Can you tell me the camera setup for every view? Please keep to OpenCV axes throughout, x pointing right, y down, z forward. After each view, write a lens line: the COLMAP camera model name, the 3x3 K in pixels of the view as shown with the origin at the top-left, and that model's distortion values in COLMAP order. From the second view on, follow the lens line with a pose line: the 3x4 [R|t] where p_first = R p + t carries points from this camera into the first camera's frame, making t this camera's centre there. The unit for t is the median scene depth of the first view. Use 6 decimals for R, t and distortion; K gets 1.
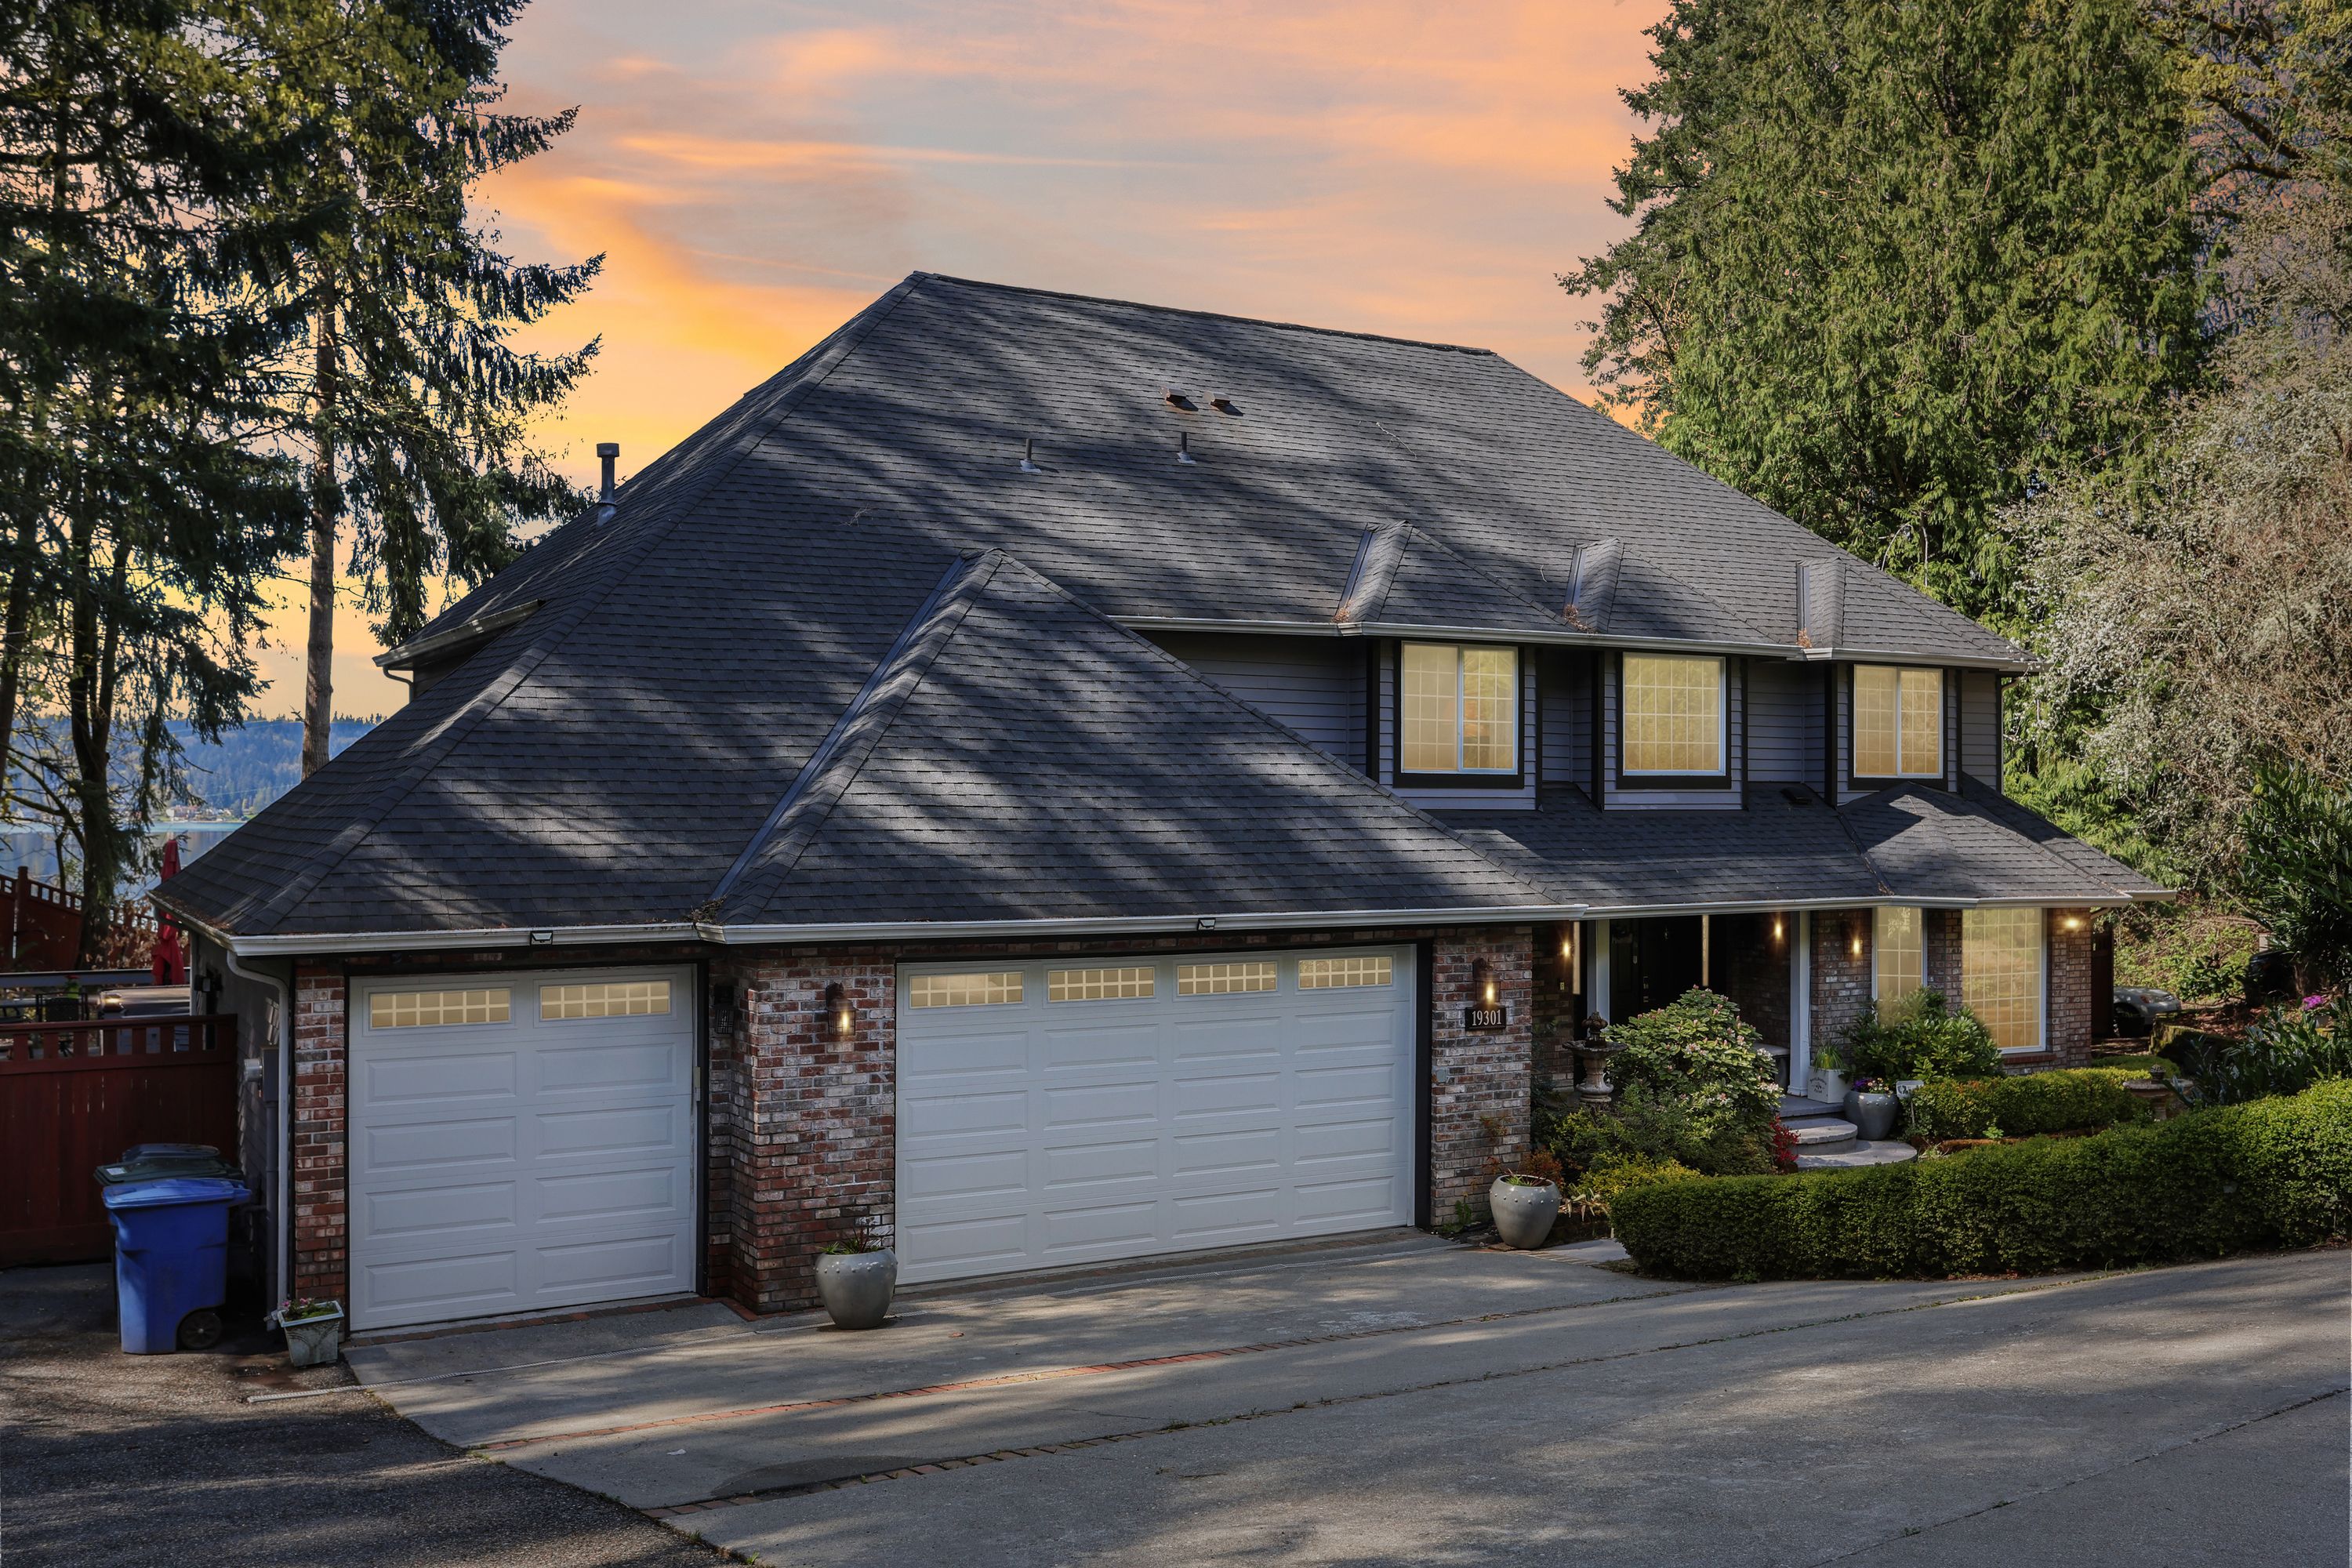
lens RADIAL K [[2249.6, 0, 1177.1], [0, 2249.6, 778.1], [0, 0, 1]] dist [0.001603, 0.000000]
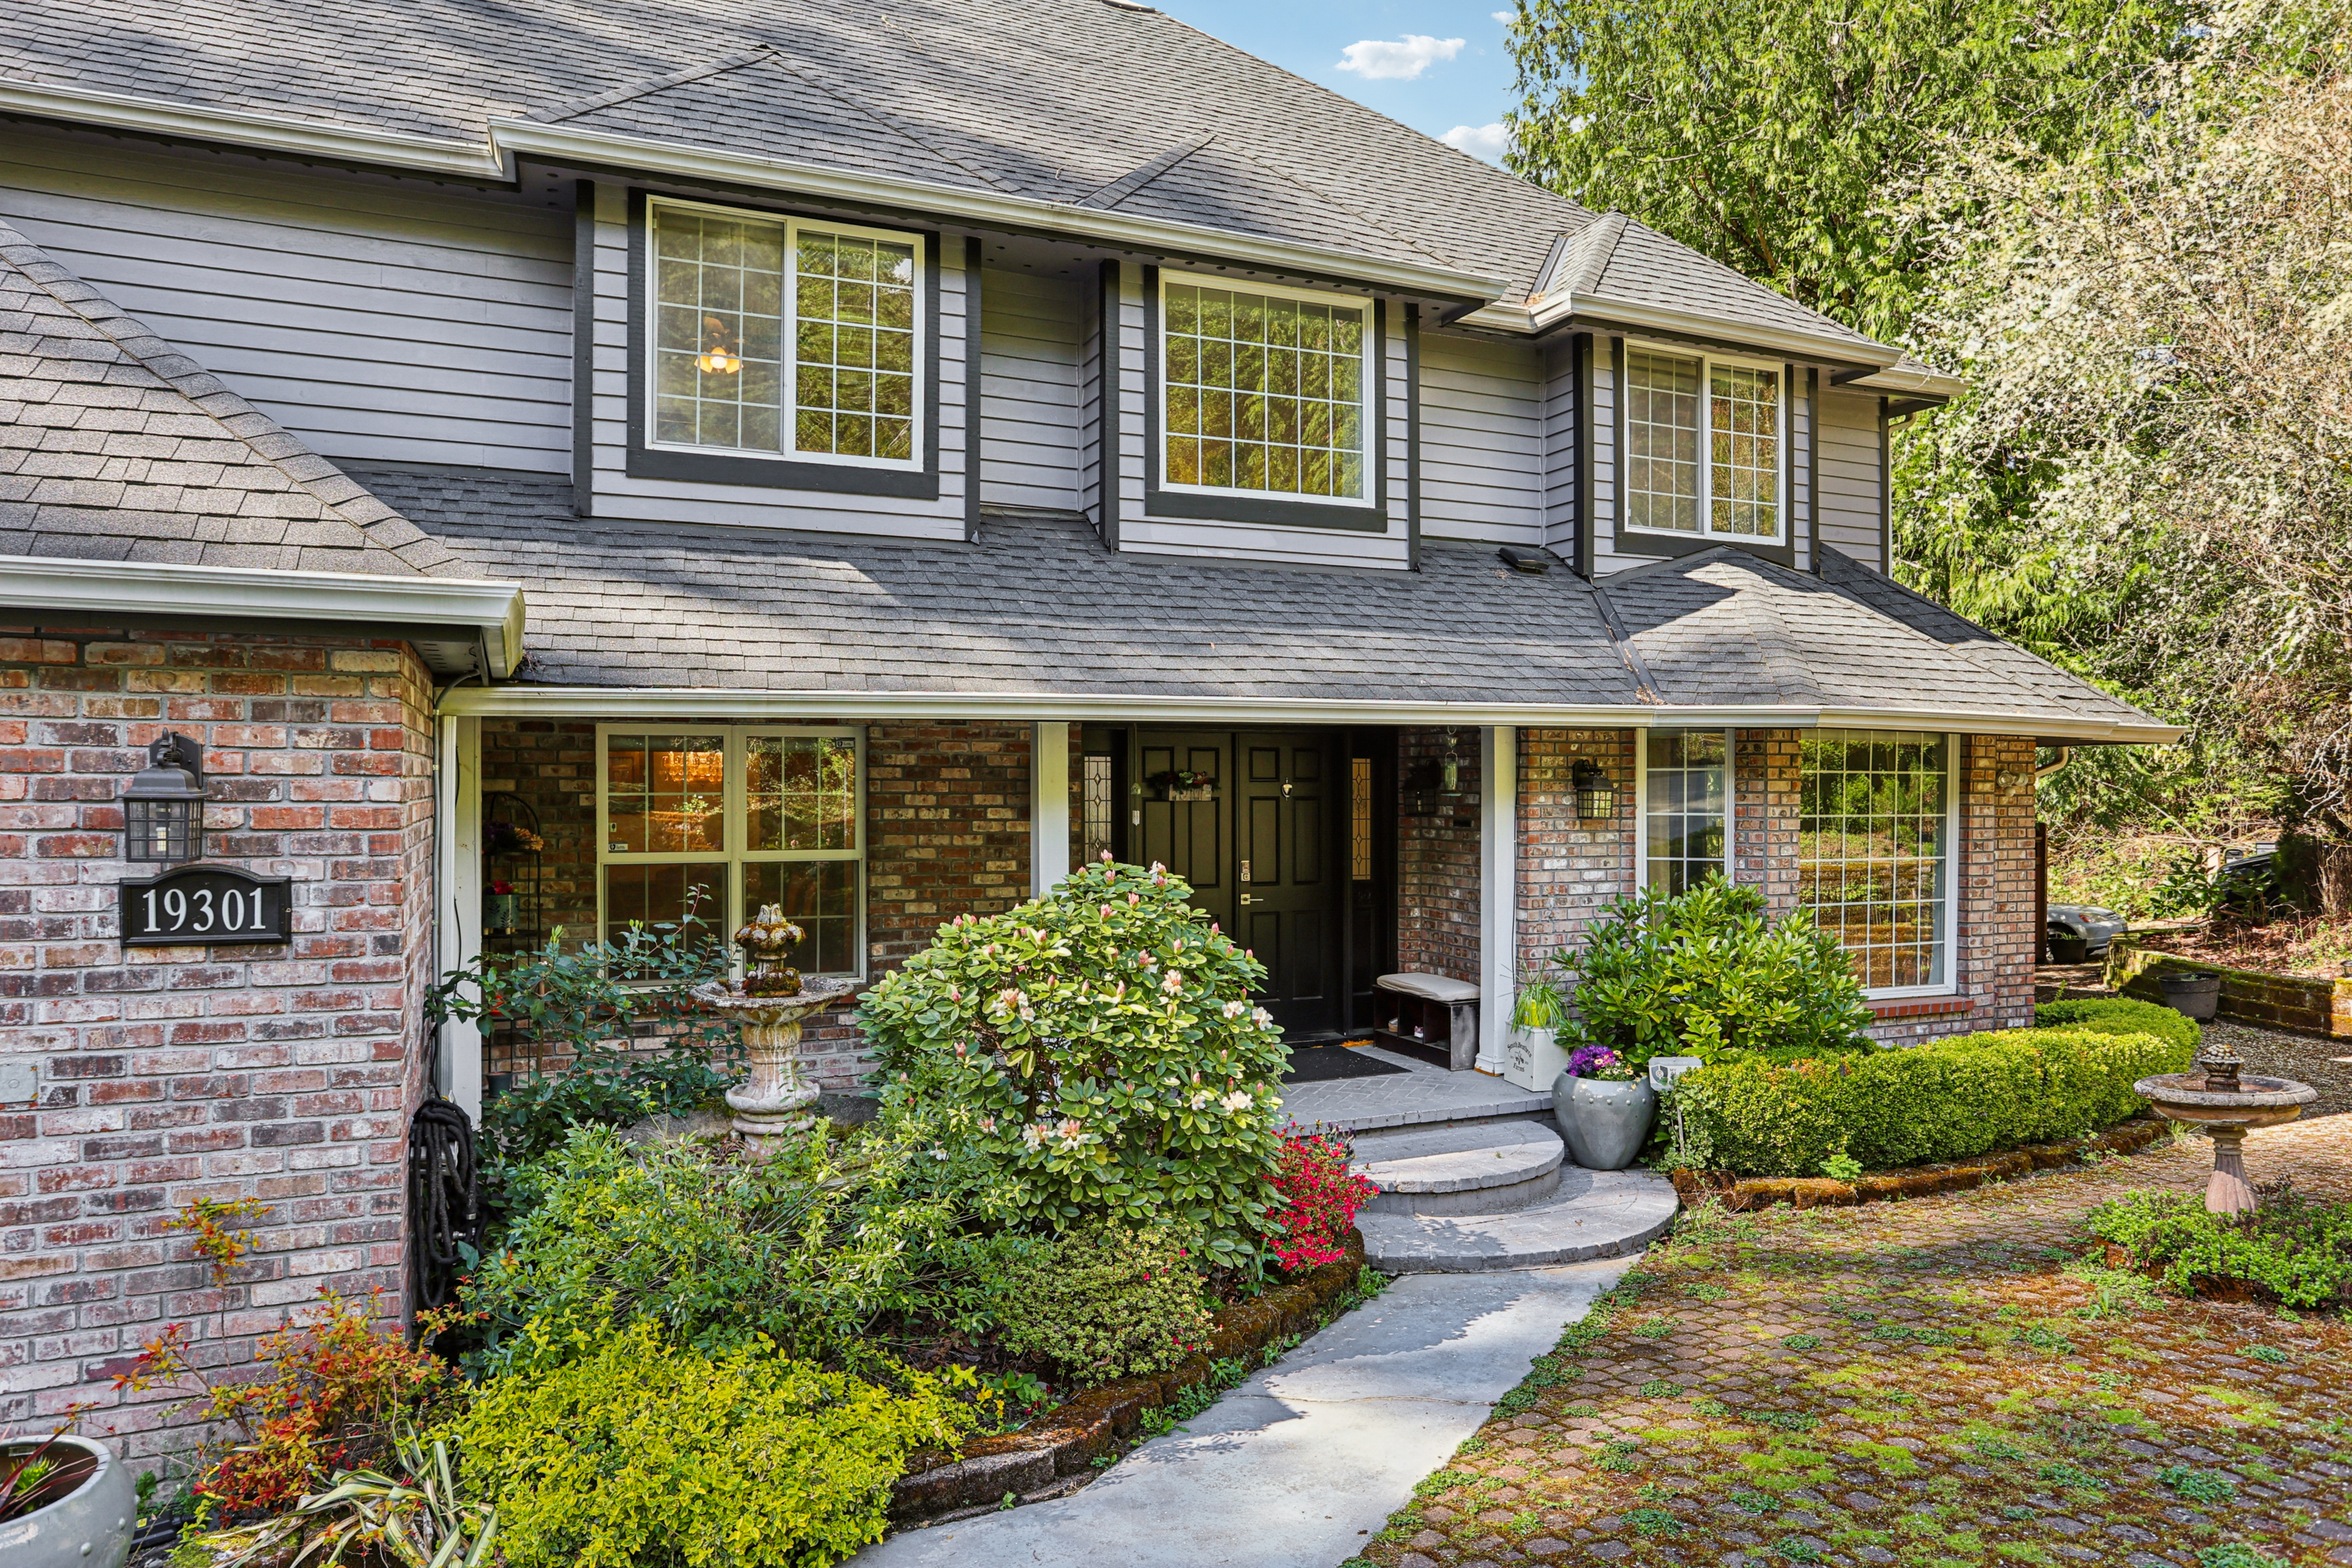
lens RADIAL K [[1536.0, 0, 1173.9], [0, 1536.0, 787.9], [0, 0, 1]] dist [-0.036950, 0.008568]
pose [[0.993680, 0.000284, -0.112246, 0.248322], [0.000882, 0.999946, 0.010332, 0.069132], [0.112243, -0.010365, 0.993627, 0.635981]]
